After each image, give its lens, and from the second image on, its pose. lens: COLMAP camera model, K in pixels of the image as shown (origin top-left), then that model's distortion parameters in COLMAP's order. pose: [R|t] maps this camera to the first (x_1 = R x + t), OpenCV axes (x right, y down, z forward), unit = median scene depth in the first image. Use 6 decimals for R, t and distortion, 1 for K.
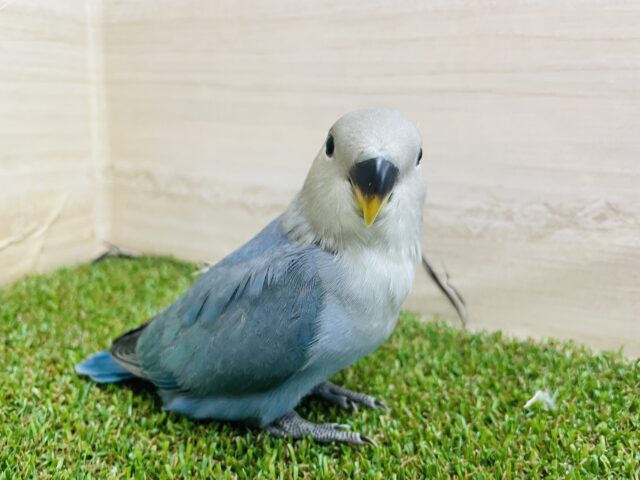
lens RADIAL K [[480.1, 0, 320.6], [0, 480.1, 244.4], [0, 0, 1]] dist [-0.036531, -0.002302]
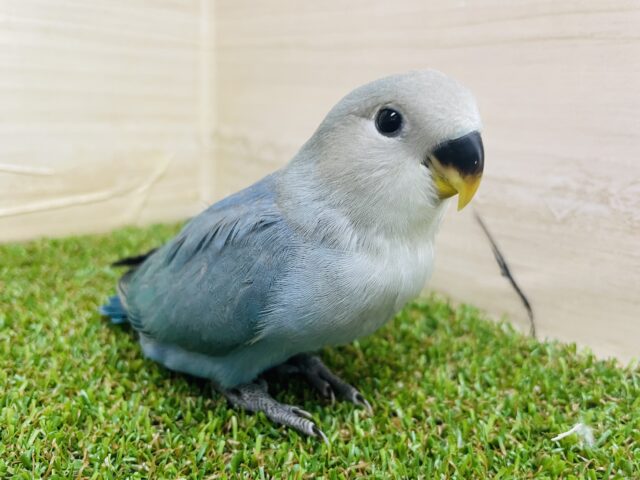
lens RADIAL K [[489.5, 0, 320.0], [0, 489.5, 240.0], [0, 0, 1]] dist [-0.048583, -0.006935]
pose [[0.945073, 0.102449, -0.310389, 0.203127], [-0.098874, 0.994726, 0.027273, 0.031071], [0.311547, 0.004915, 0.950218, 0.115789]]
